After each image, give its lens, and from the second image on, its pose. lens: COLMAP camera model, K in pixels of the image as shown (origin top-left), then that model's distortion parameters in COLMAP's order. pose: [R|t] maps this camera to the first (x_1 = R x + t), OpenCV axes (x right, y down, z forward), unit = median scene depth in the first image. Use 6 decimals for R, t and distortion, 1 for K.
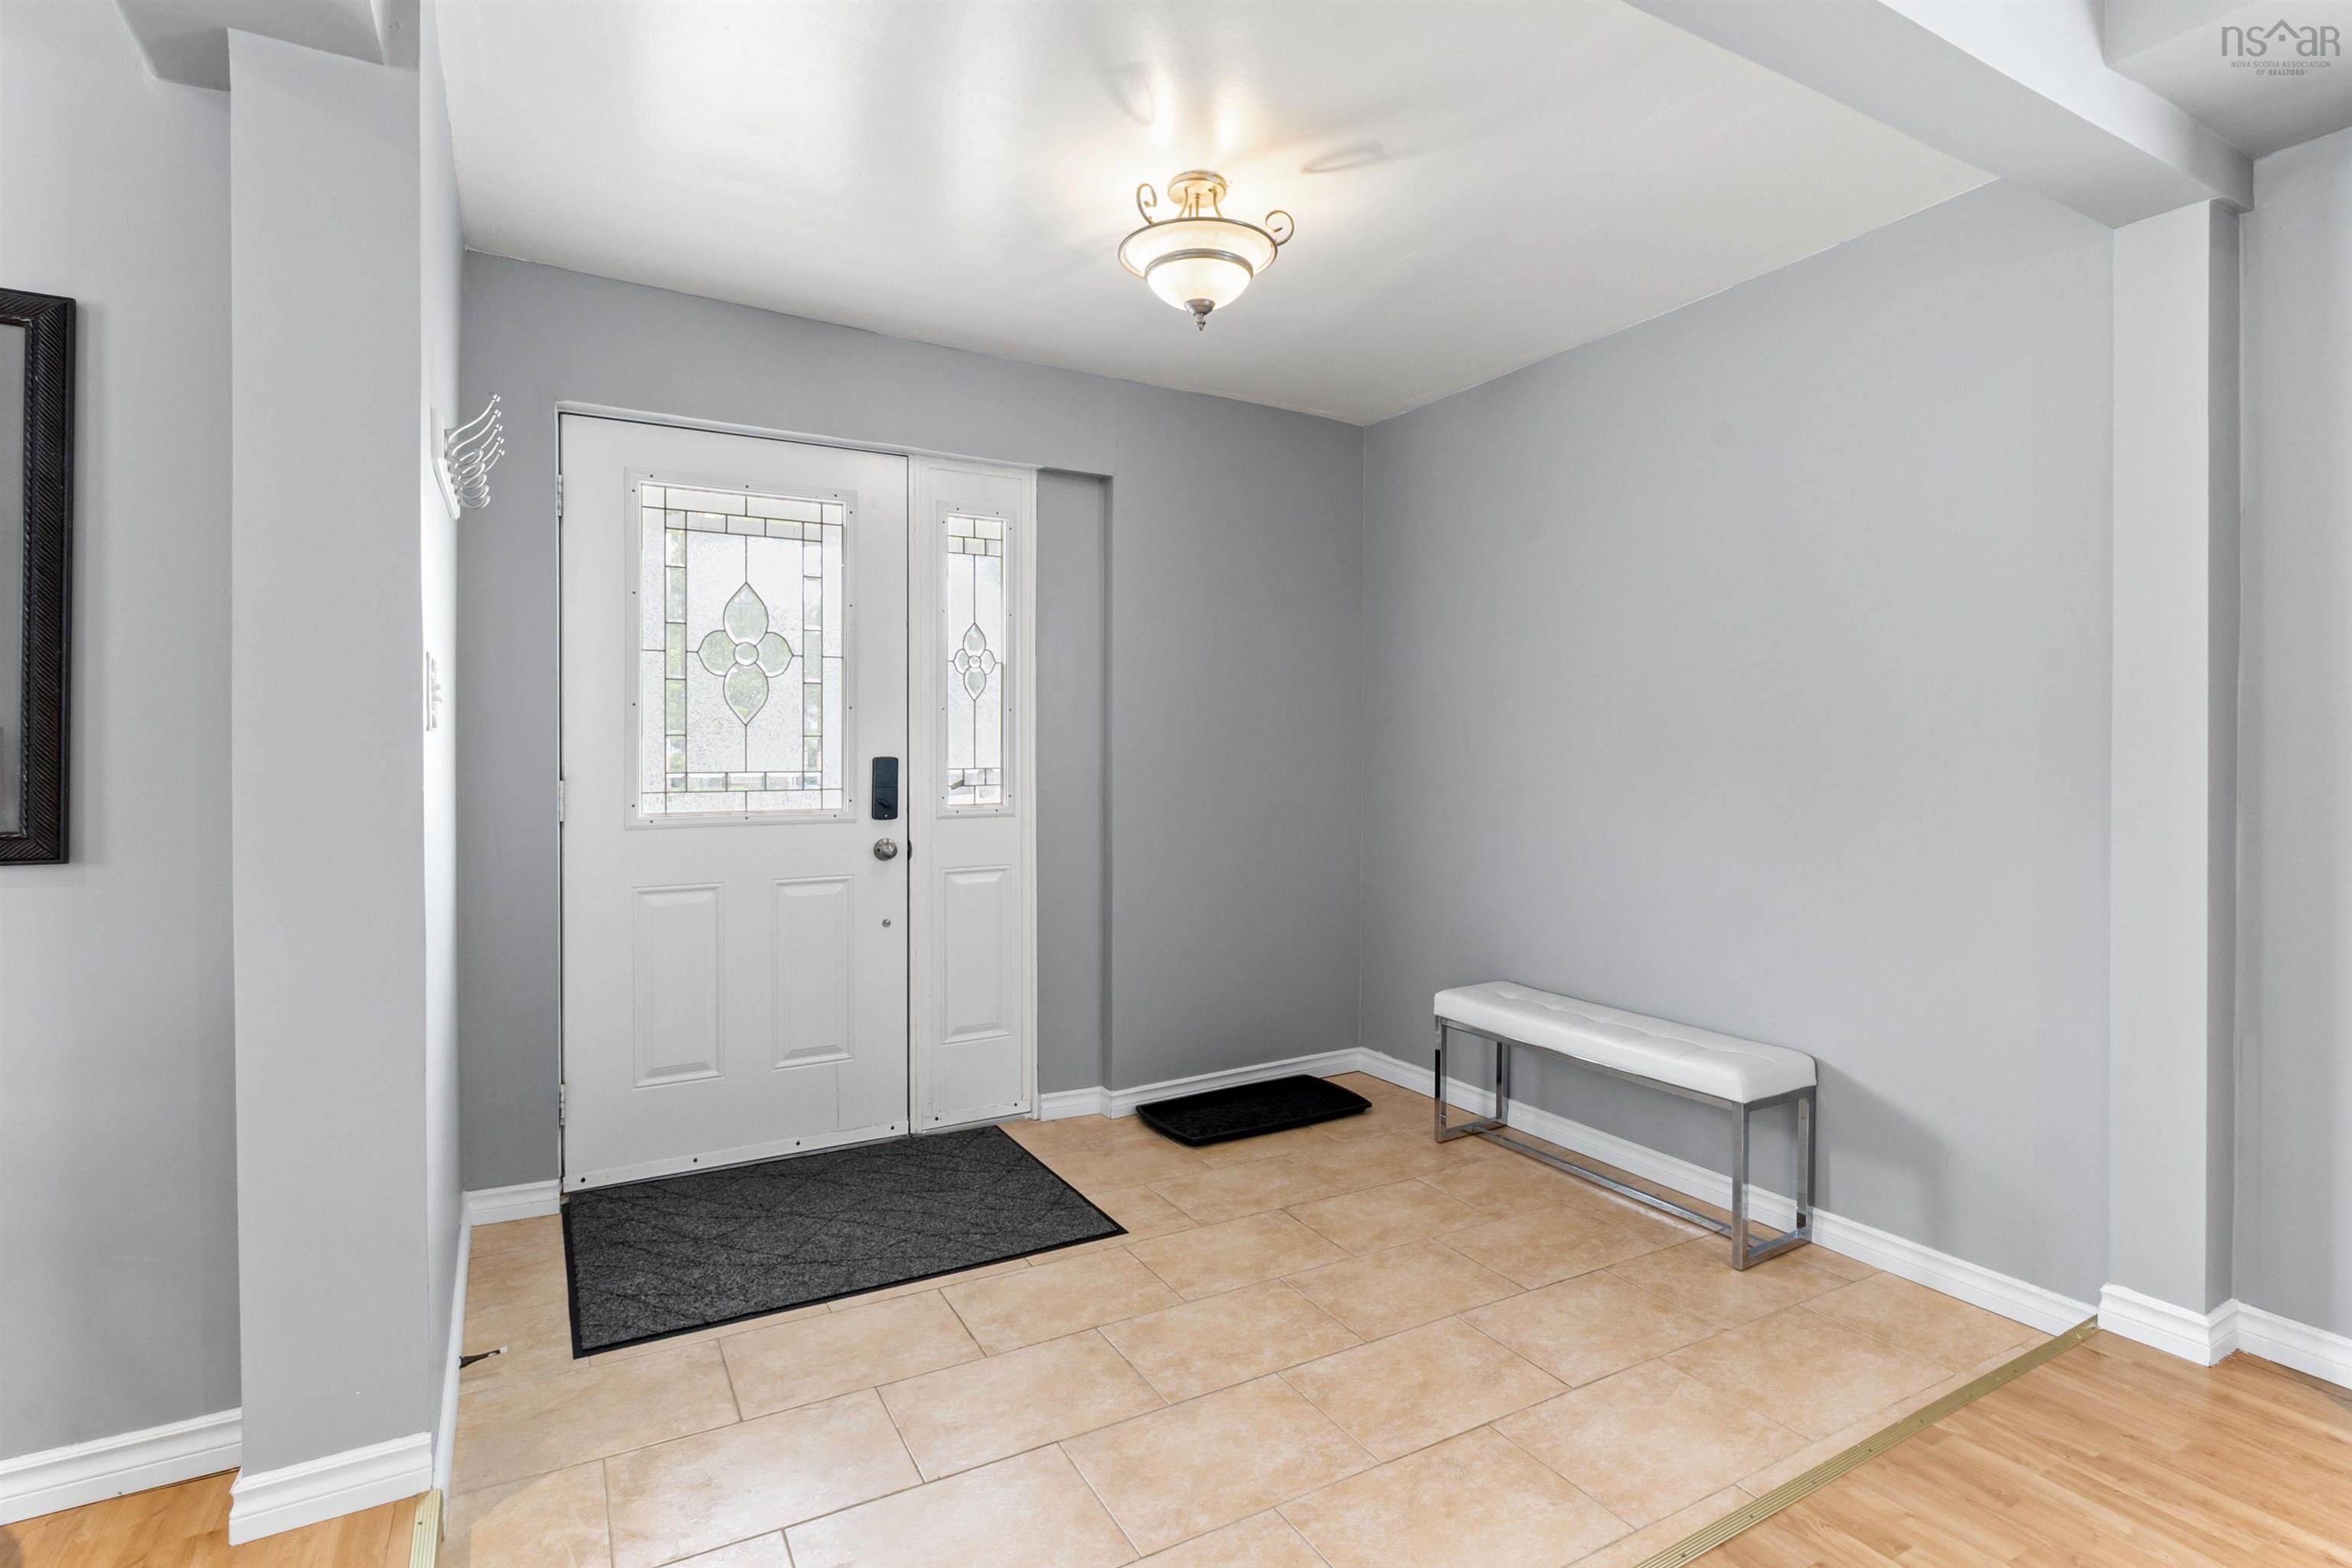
lens RADIAL K [[1157.0, 0, 1182.3], [0, 1157.0, 781.8], [0, 0, 1]] dist [-0.001594, -0.002101]
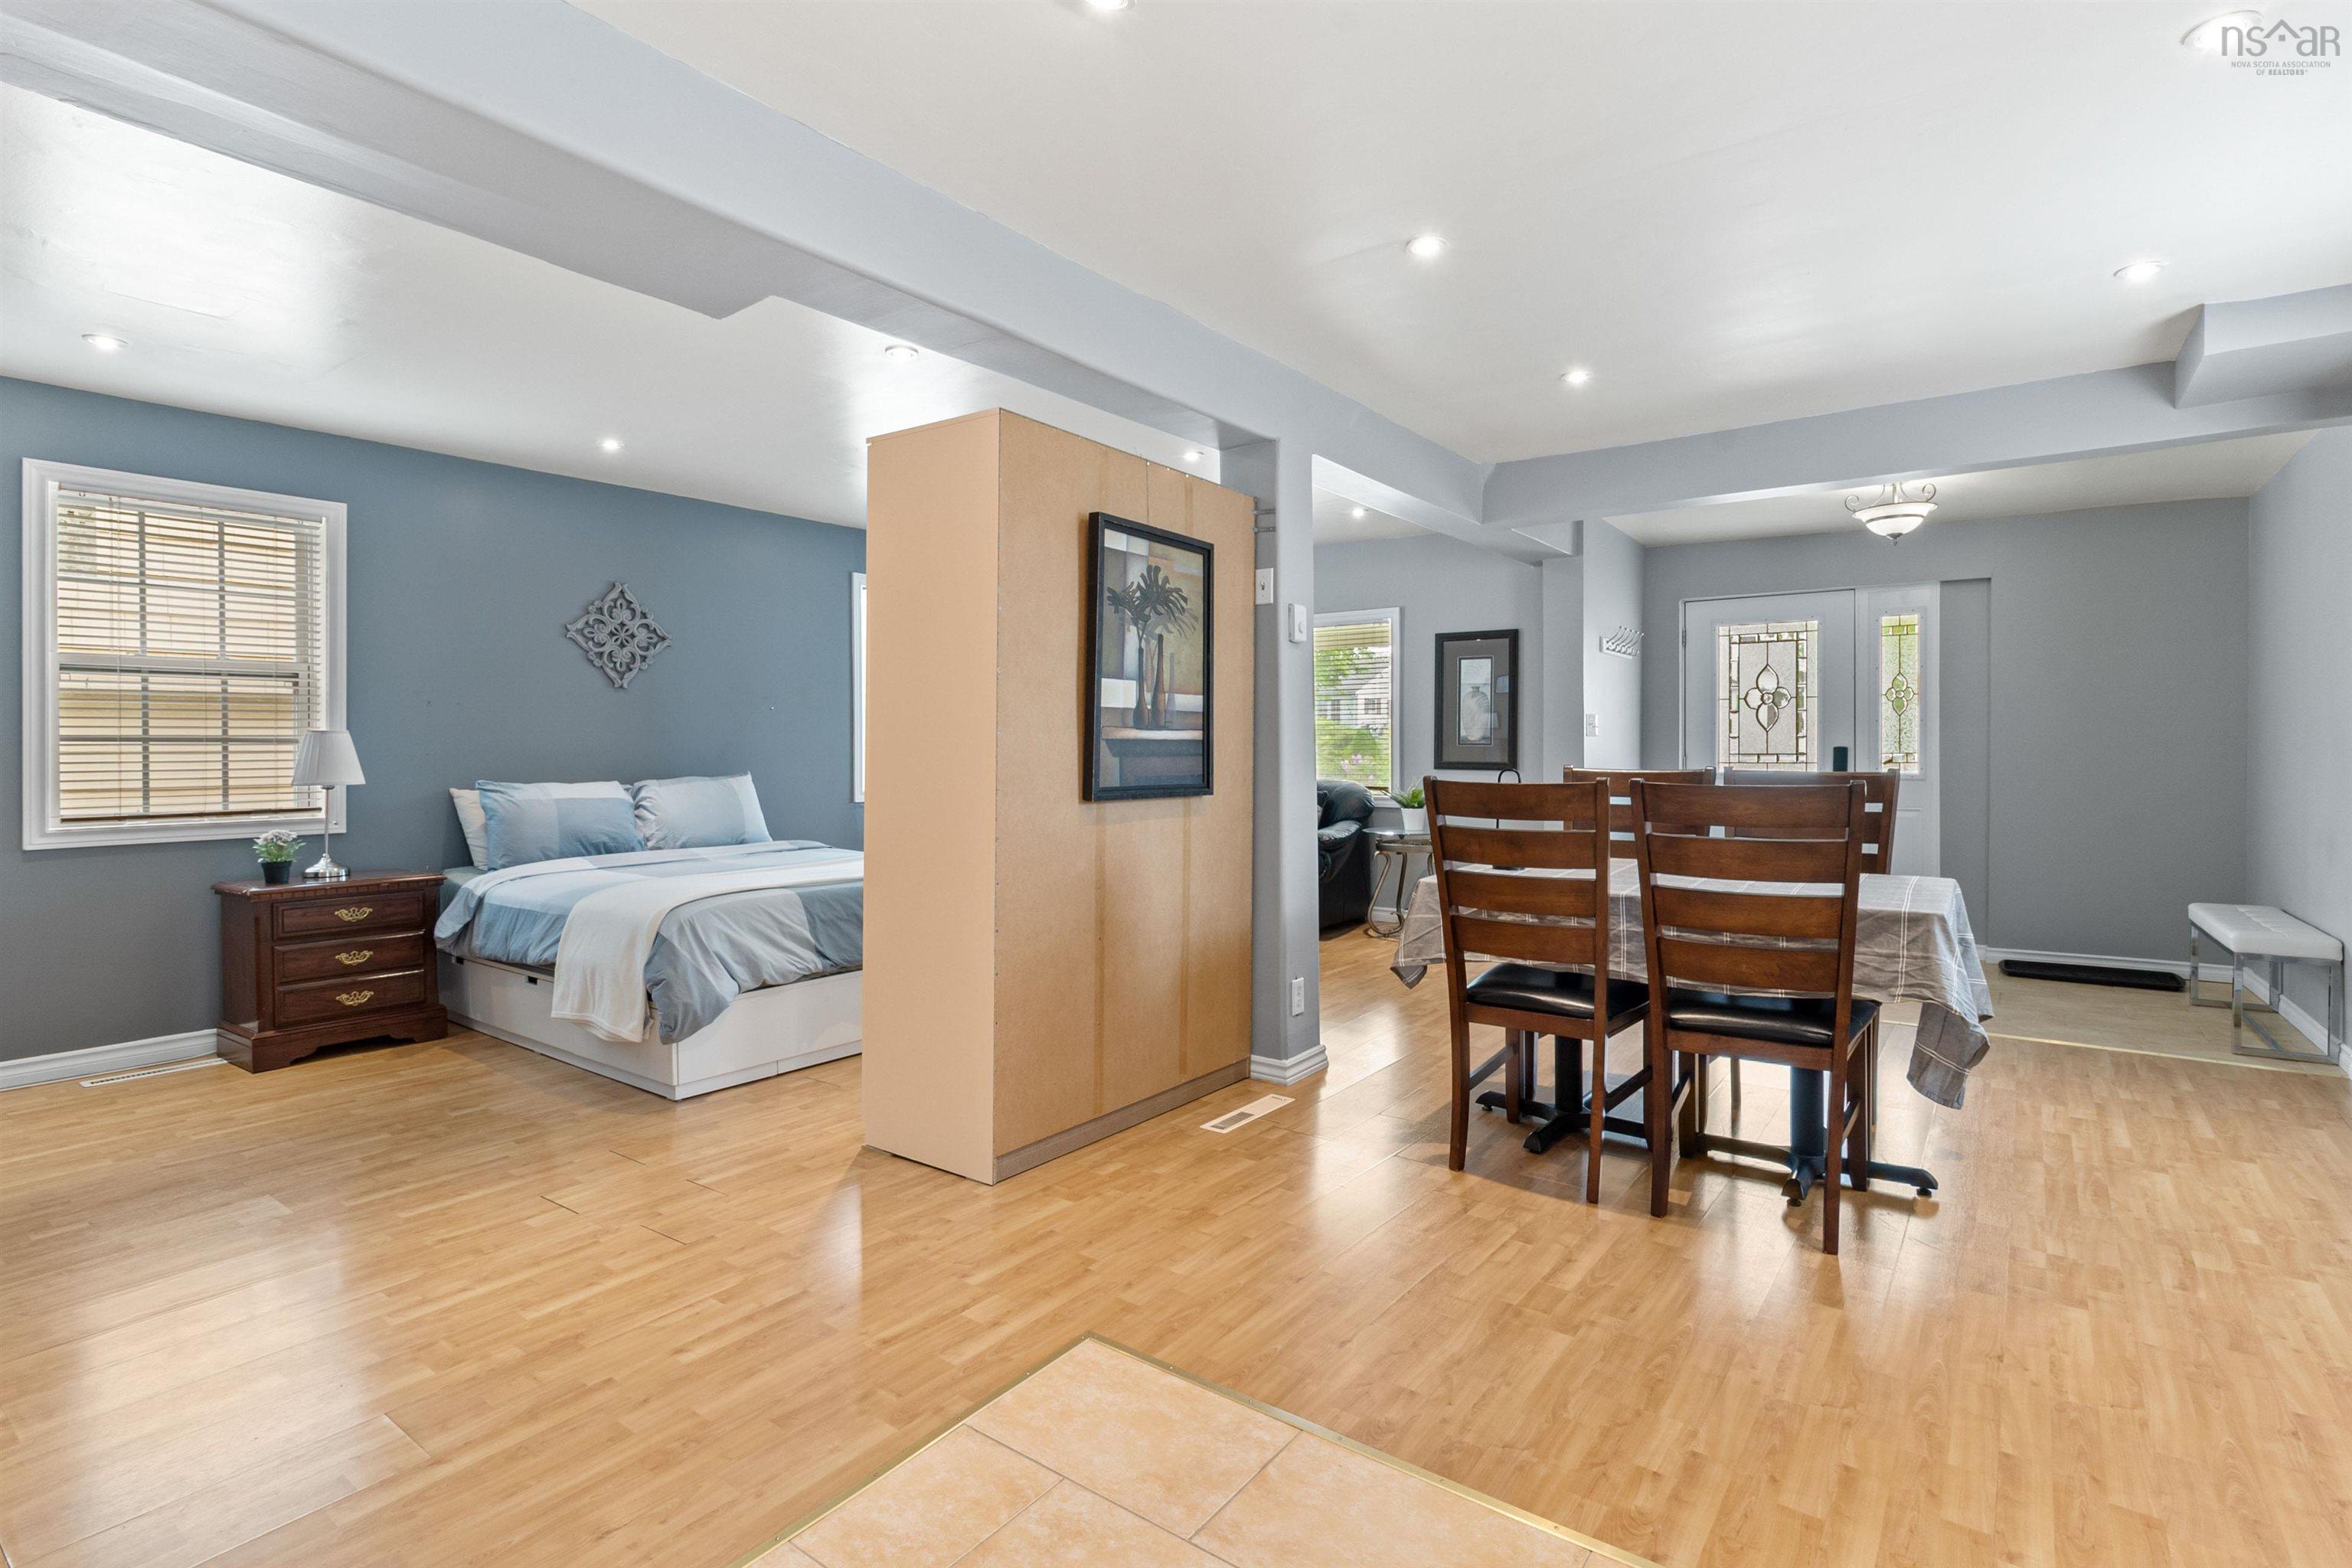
lens RADIAL K [[1157.0, 0, 1175.1], [0, 1157.0, 770.8], [0, 0, 1]] dist [-0.001594, -0.002101]
pose [[0.411504, 0.013455, -0.911309, 1.012822], [-0.017282, 0.999826, 0.006958, 0.023411], [0.911244, 0.012886, 0.411665, -0.780614]]
